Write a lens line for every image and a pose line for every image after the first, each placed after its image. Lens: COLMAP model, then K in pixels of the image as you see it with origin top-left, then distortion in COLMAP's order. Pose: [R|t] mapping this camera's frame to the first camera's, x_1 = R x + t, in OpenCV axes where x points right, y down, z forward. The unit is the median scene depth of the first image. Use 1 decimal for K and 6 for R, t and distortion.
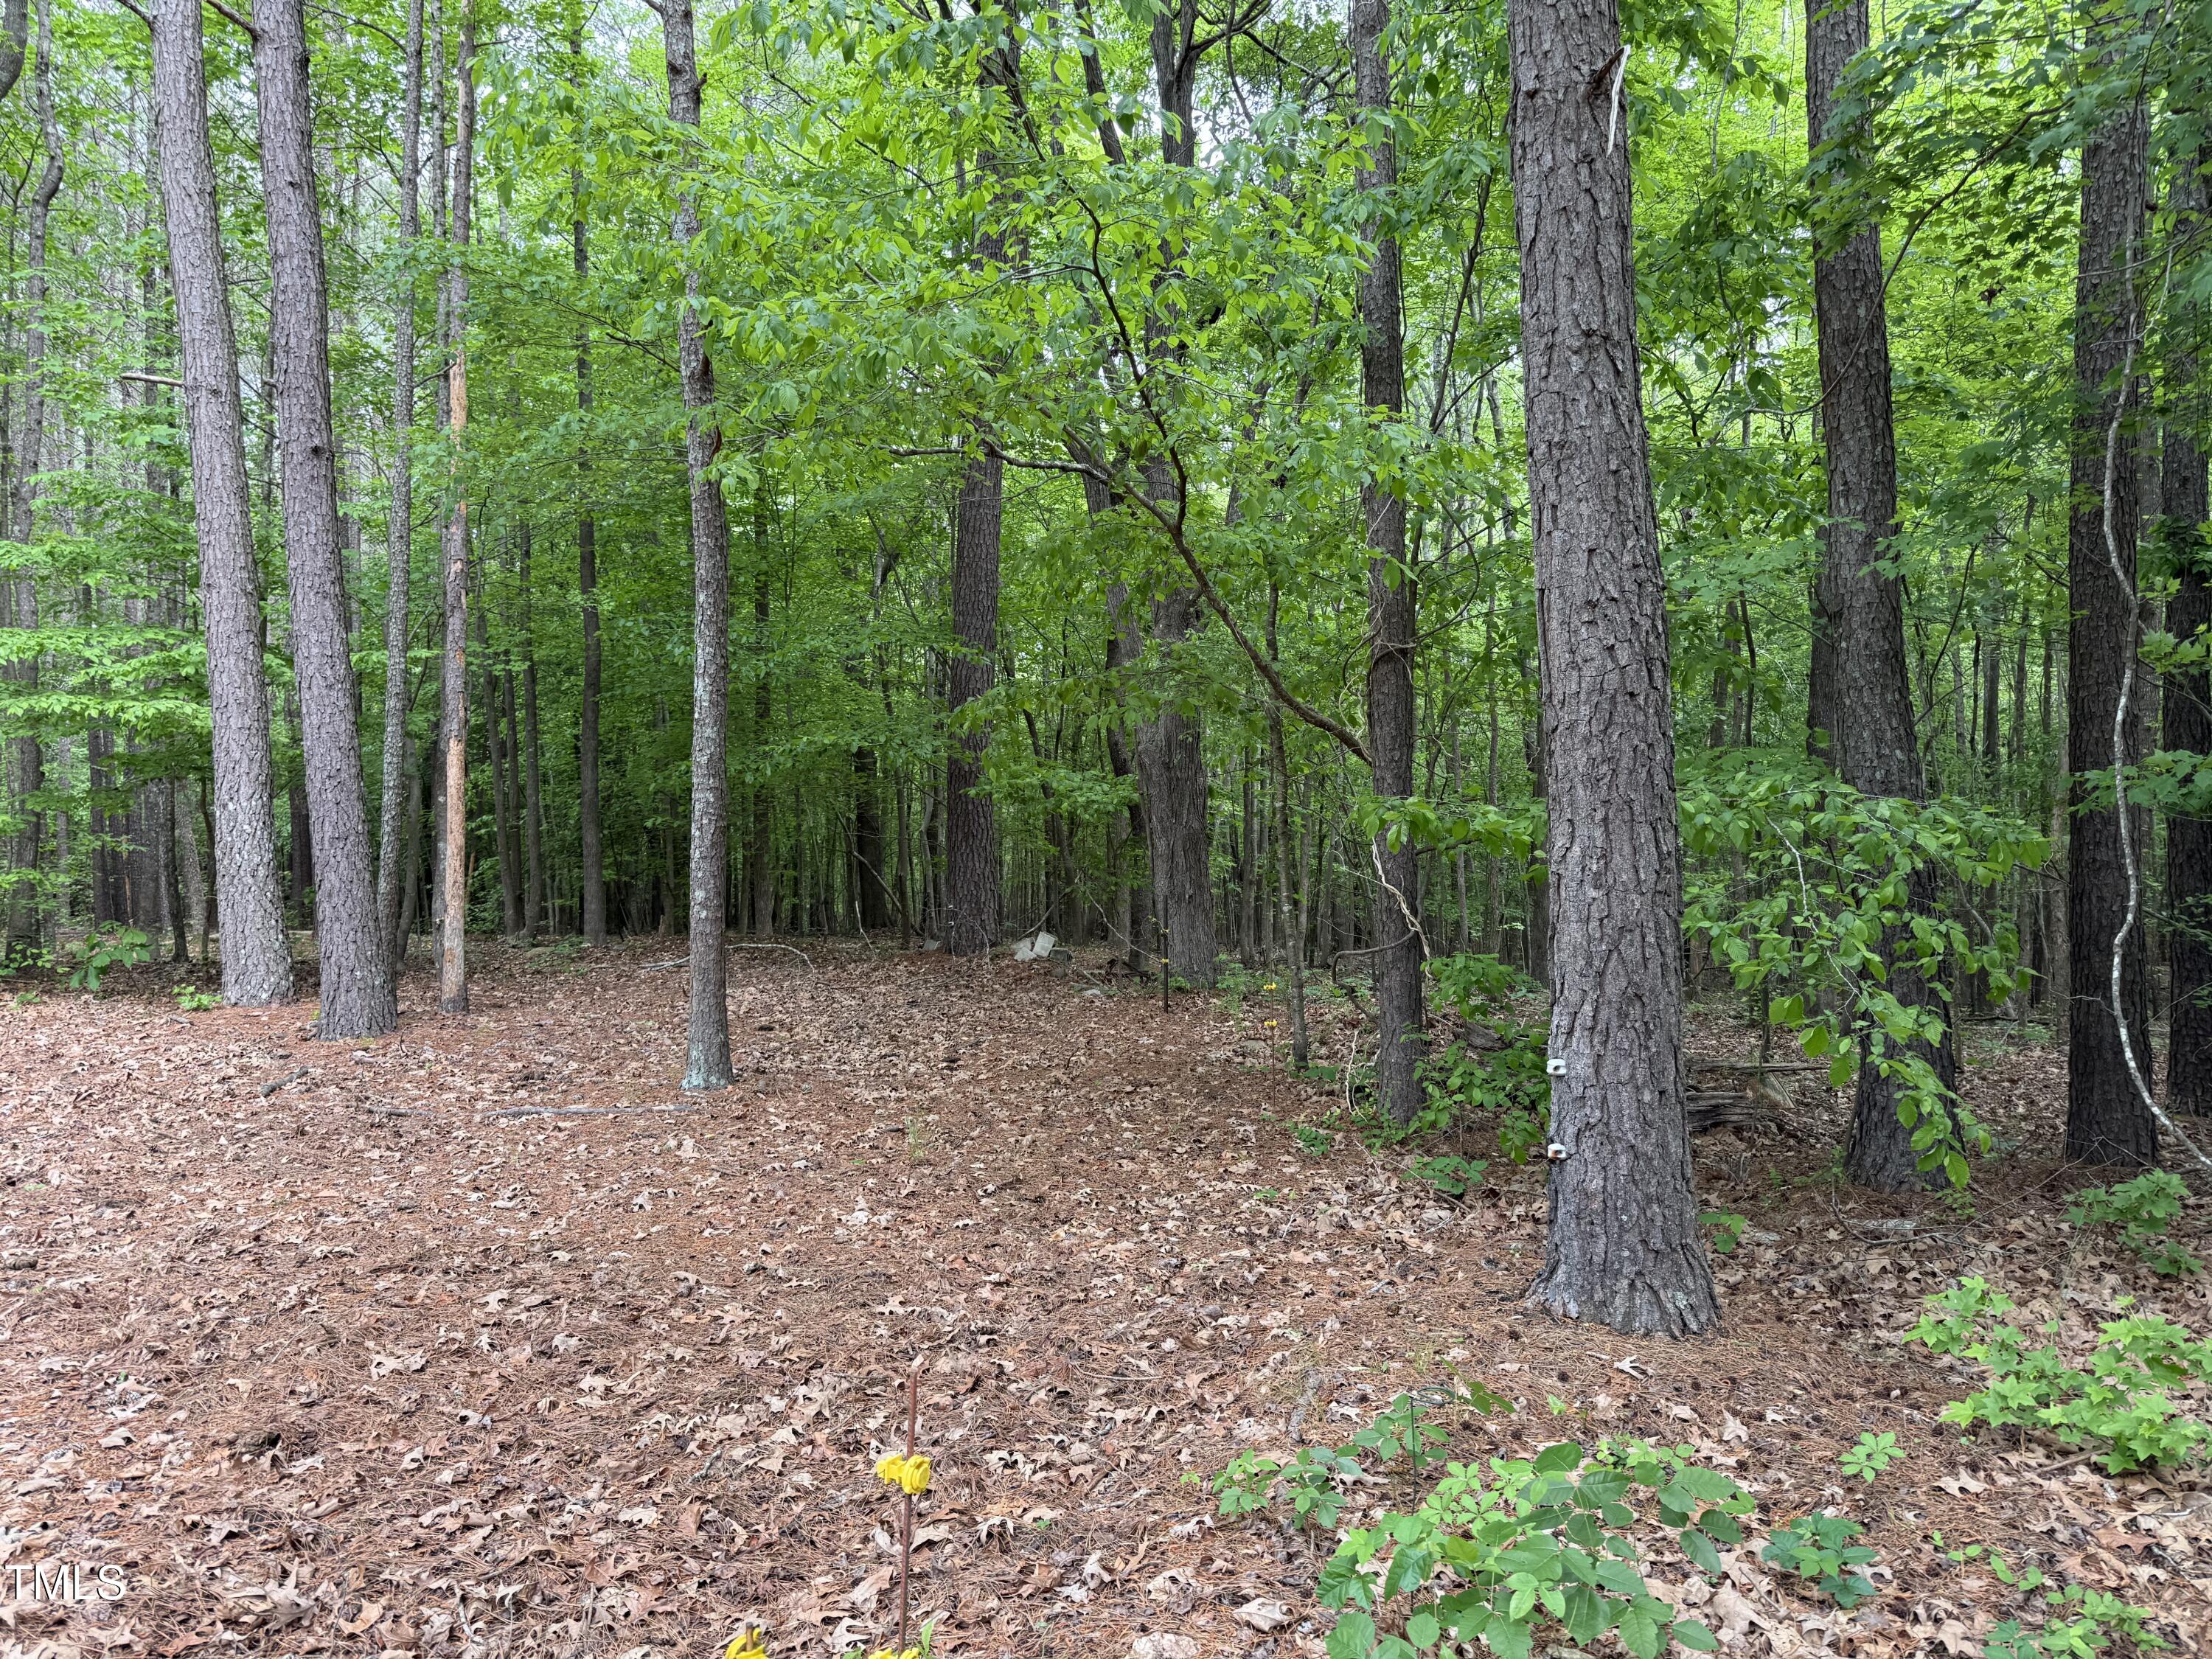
lens RADIAL K [[1607.4, 0, 1099.3], [0, 1607.4, 825.5], [0, 0, 1]] dist [0.008496, 0.001062]
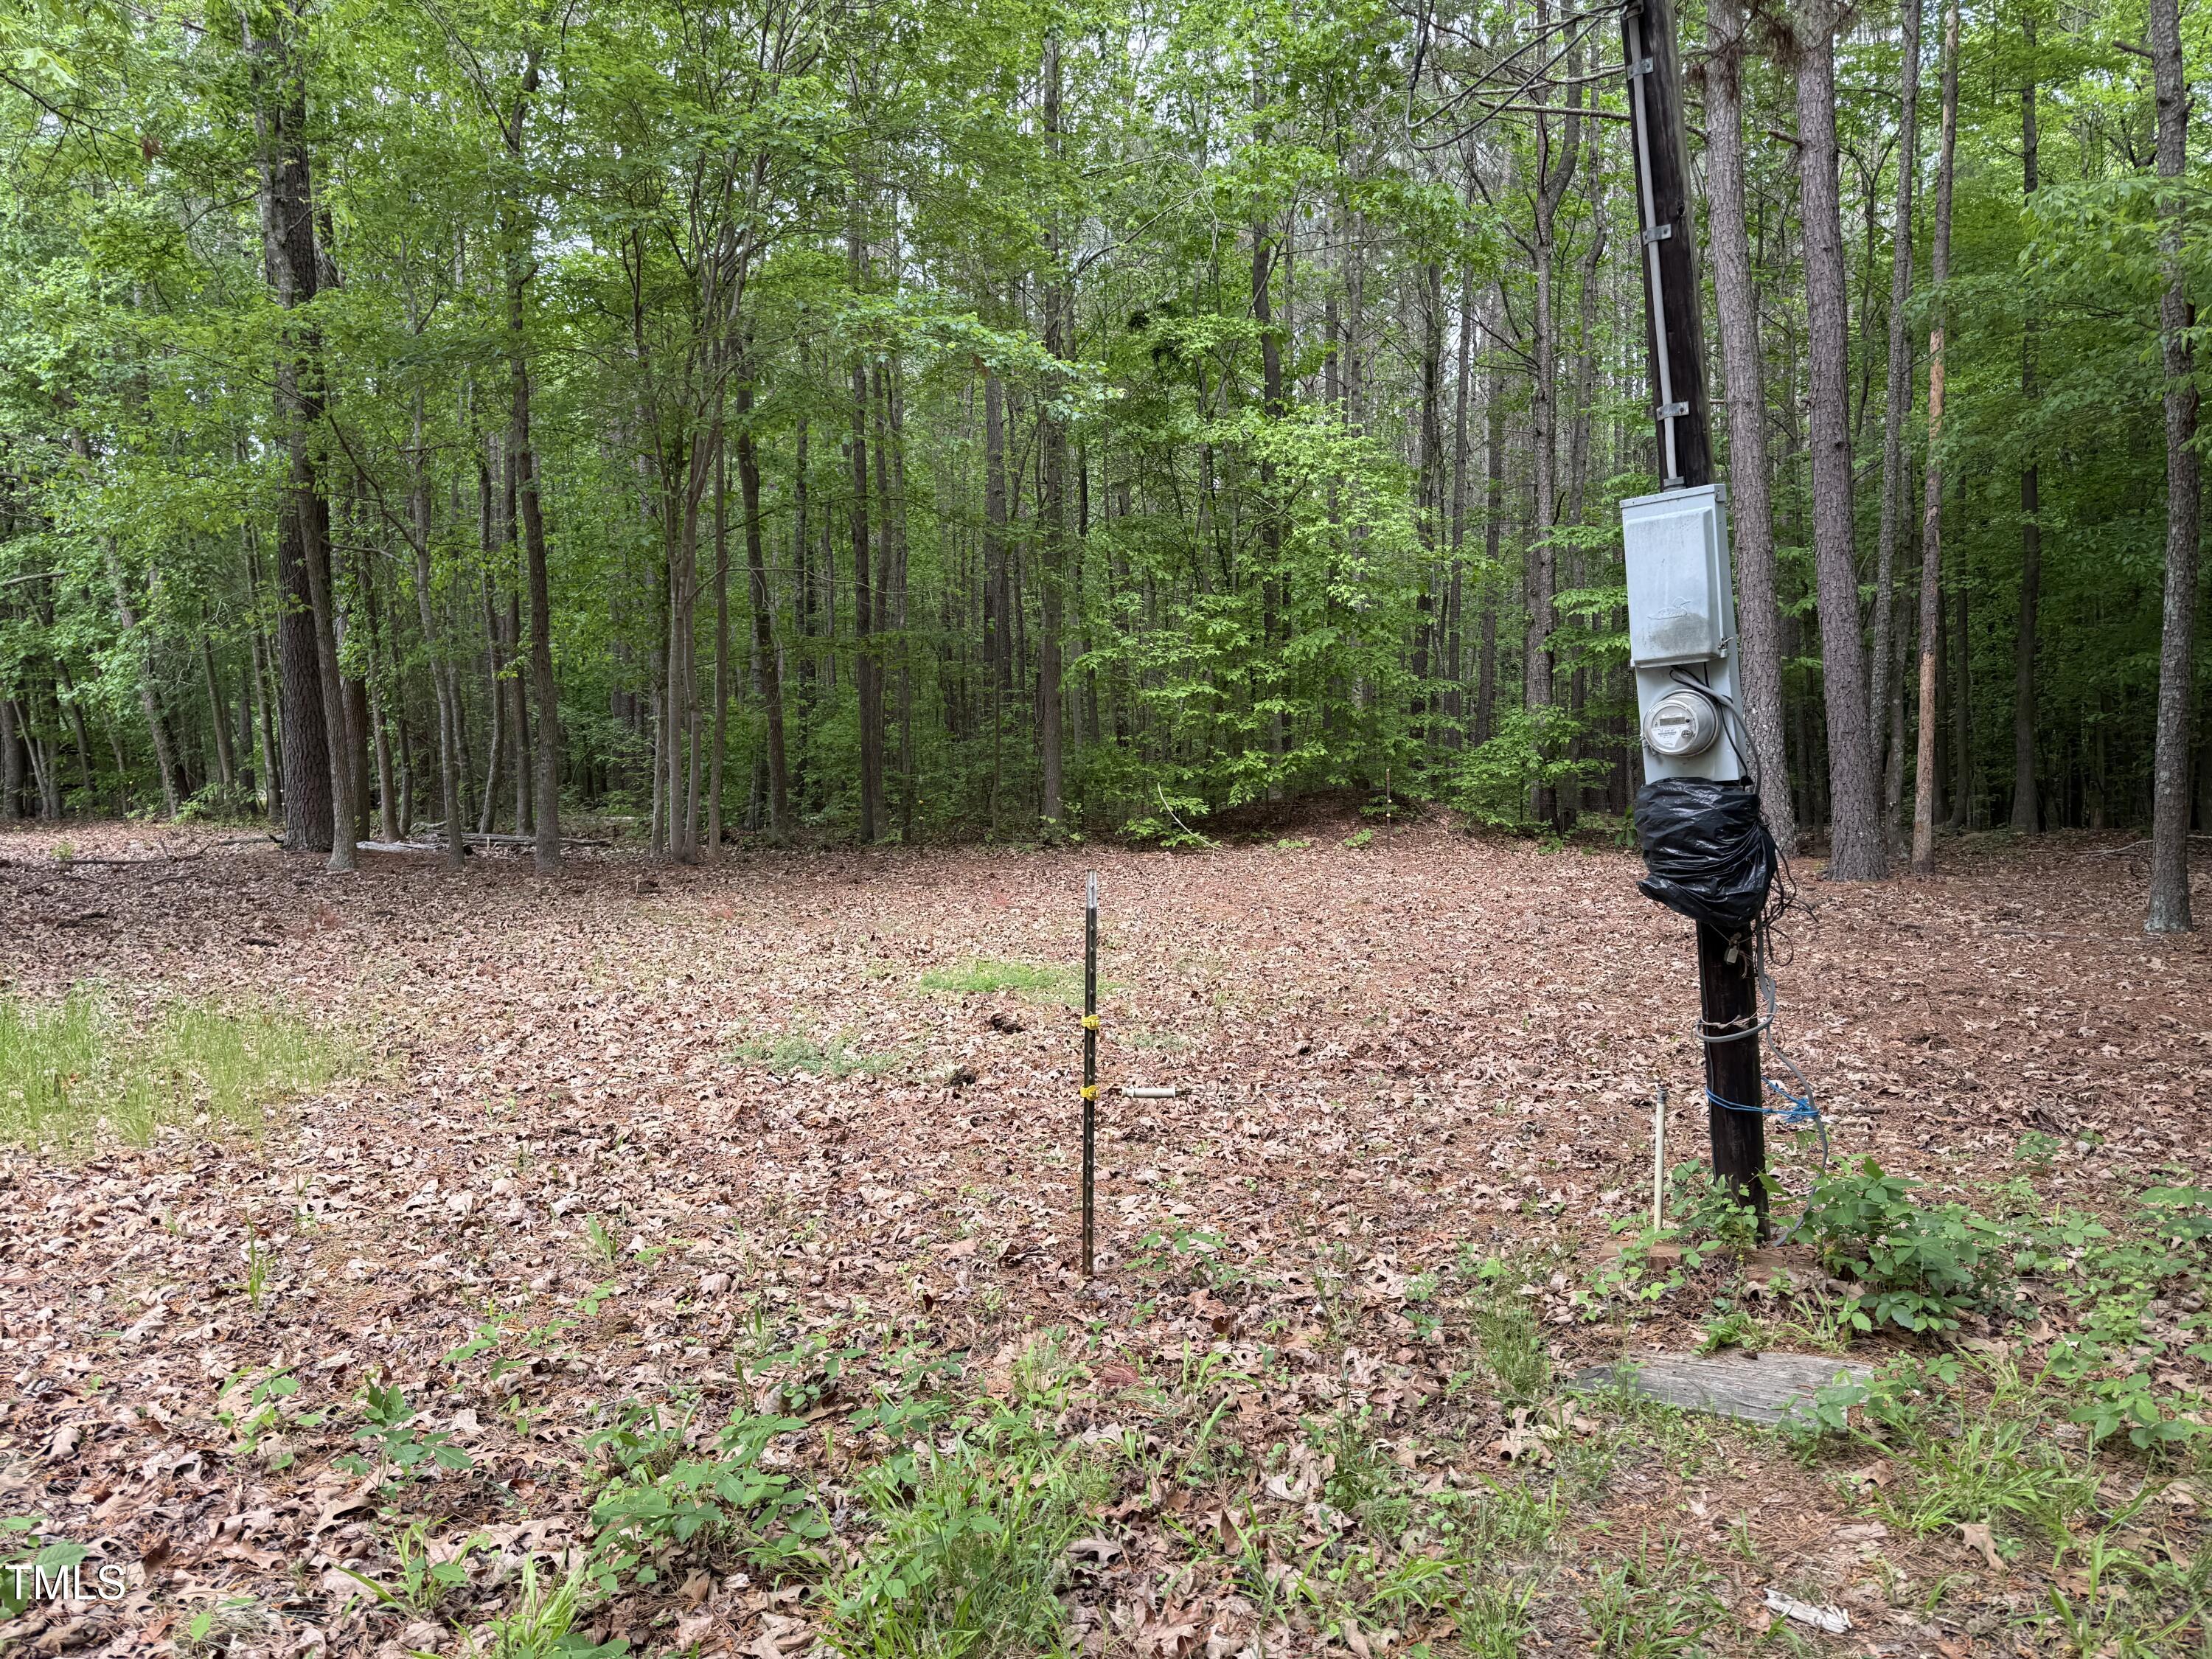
lens RADIAL K [[1607.4, 0, 1099.3], [0, 1607.4, 825.5], [0, 0, 1]] dist [0.008496, 0.001062]
pose [[0.692002, 0.031981, -0.721187, 0.076326], [0.011570, 0.998399, 0.055376, 0.004133], [0.721803, -0.046665, 0.690524, -0.429670]]
